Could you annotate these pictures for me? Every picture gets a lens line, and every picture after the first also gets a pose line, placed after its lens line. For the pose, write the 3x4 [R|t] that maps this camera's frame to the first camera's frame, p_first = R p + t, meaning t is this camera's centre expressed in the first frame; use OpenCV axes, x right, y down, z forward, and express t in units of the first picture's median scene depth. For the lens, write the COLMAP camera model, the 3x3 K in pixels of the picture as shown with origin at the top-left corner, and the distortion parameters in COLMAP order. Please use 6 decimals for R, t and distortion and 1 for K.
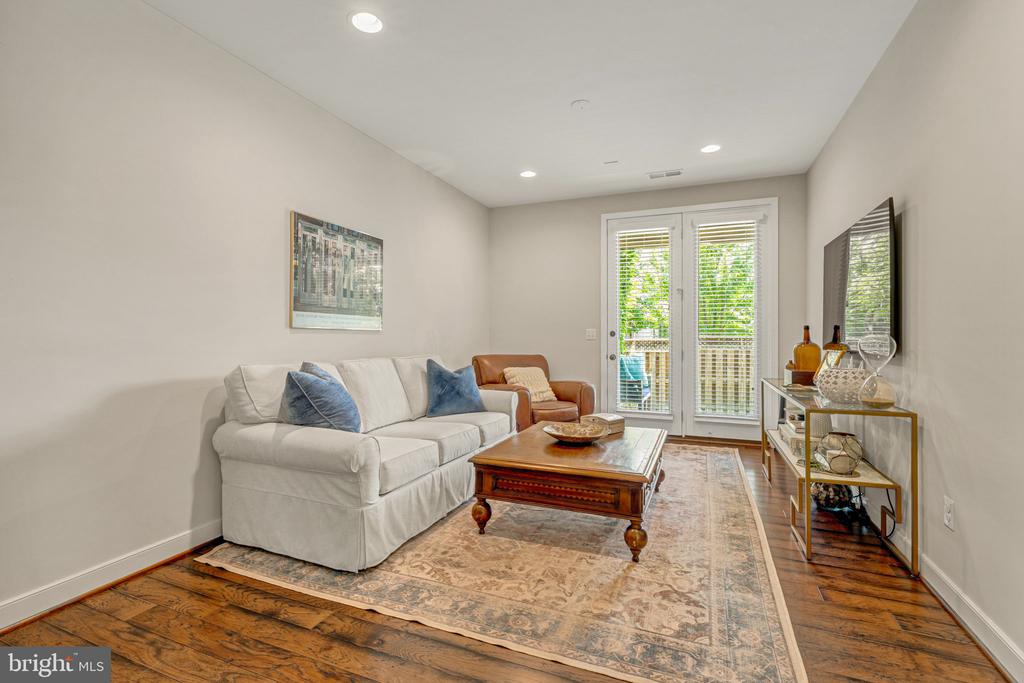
lens RADIAL K [[466.3, 0, 512.0], [0, 466.3, 341.5], [0, 0, 1]] dist [-0.000096, -0.000007]
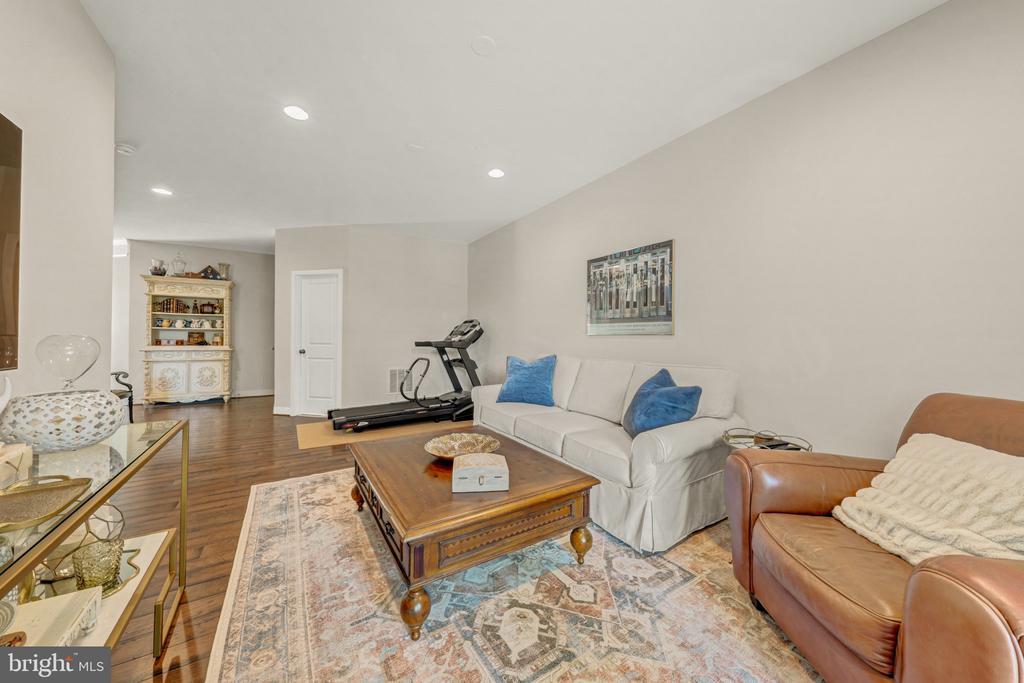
lens RADIAL K [[349.9, 0, 507.9], [0, 349.9, 337.6], [0, 0, 1]] dist [-0.002647, 0.000075]
pose [[-0.575088, -0.006626, -0.818065, 0.601351], [-0.016471, 0.999858, 0.003481, -0.018570], [0.817926, 0.015476, -0.575115, 1.367601]]
